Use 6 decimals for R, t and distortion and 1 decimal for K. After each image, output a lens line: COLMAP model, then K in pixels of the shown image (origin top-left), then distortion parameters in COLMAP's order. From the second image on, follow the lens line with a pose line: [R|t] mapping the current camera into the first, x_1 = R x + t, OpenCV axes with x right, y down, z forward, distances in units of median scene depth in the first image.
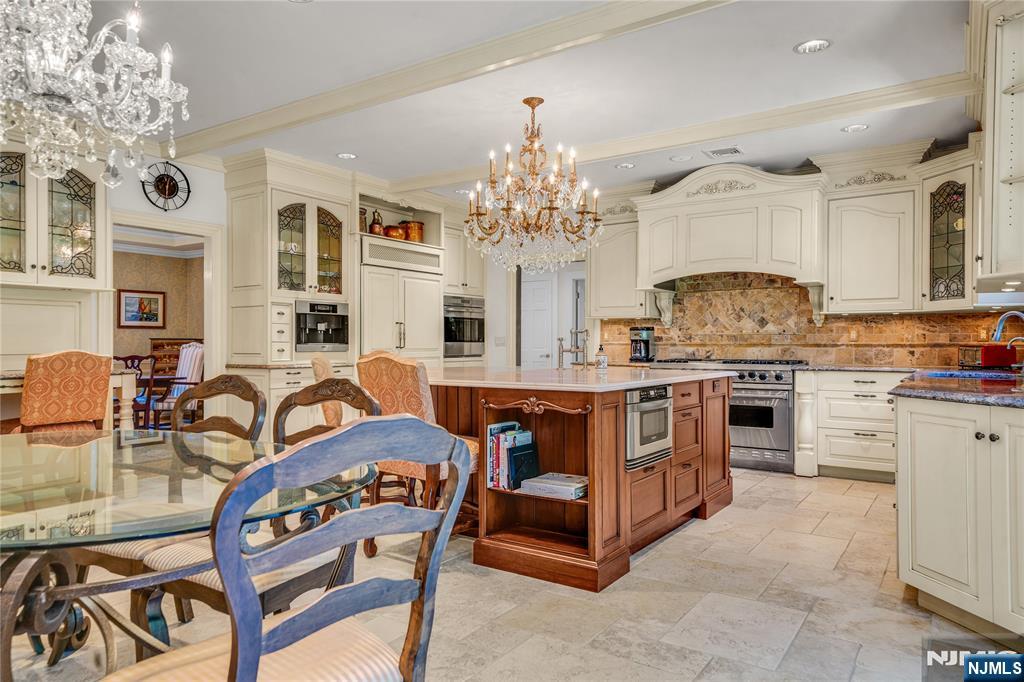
lens RADIAL K [[657.7, 0, 531.4], [0, 657.7, 341.5], [0, 0, 1]] dist [0.023518, 0.000963]
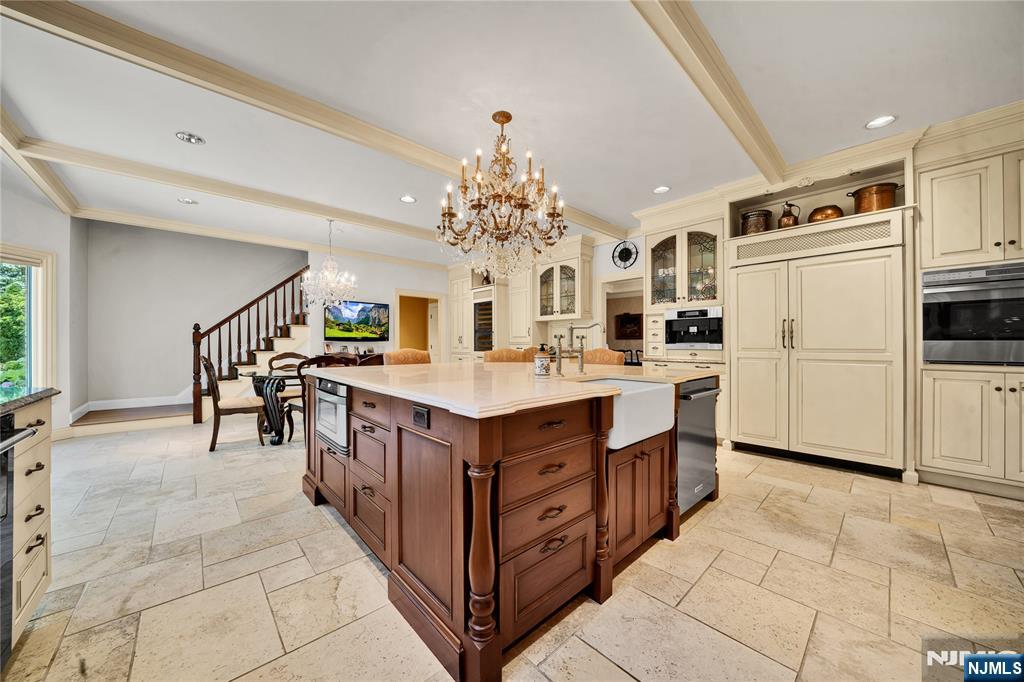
lens RADIAL K [[359.1, 0, 504.3], [0, 359.1, 341.3], [0, 0, 1]] dist [-0.029704, 0.004726]
pose [[-0.261853, -0.006777, -0.965084, 0.432392], [0.006876, 0.999937, -0.008887, 0.003736], [0.965083, -0.008963, -0.261790, 0.889448]]
